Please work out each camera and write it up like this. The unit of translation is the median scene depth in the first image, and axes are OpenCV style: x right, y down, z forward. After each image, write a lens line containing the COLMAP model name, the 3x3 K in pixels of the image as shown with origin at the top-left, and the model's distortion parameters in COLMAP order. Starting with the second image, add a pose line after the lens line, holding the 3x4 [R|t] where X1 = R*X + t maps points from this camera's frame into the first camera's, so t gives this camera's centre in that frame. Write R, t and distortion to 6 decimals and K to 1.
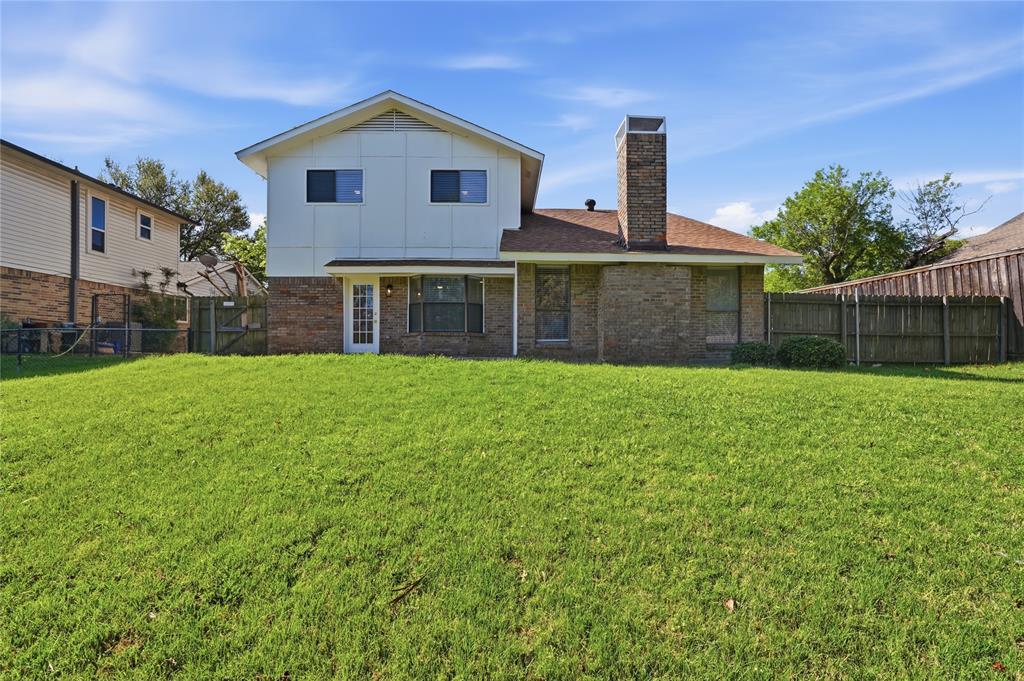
lens RADIAL K [[472.4, 0, 483.2], [0, 472.4, 343.9], [0, 0, 1]] dist [-0.011155, 0.000559]
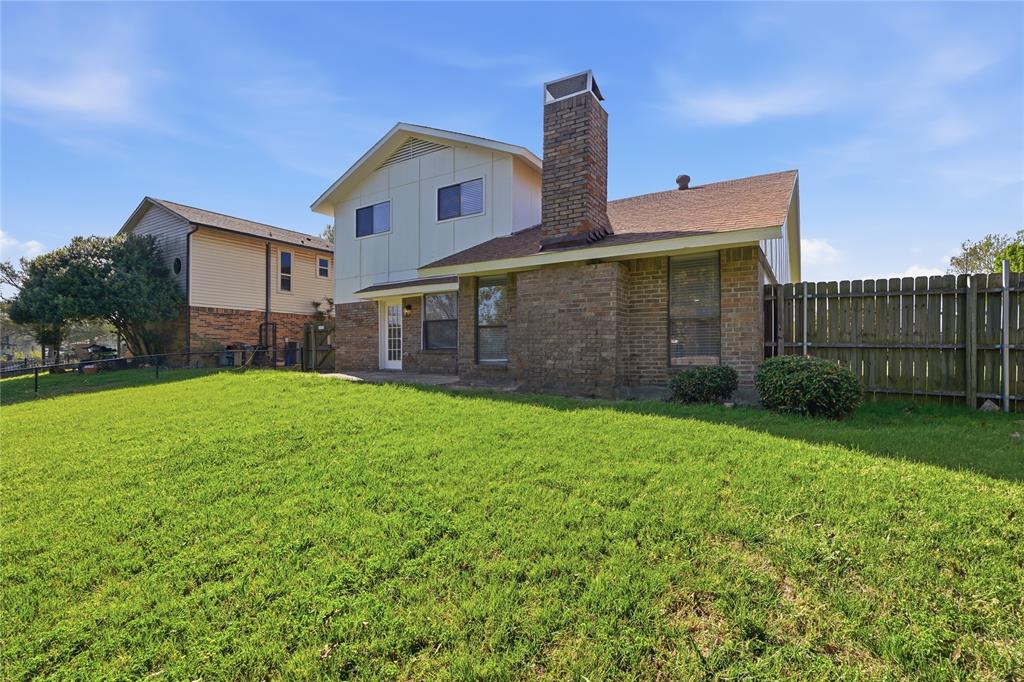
lens RADIAL K [[472.4, 0, 483.2], [0, 472.4, 344.4], [0, 0, 1]] dist [-0.011155, 0.000559]
pose [[0.834757, -0.015911, -0.550389, 0.520949], [0.012045, 0.999871, -0.010637, -0.023748], [0.550487, 0.002249, 0.834841, 0.211408]]
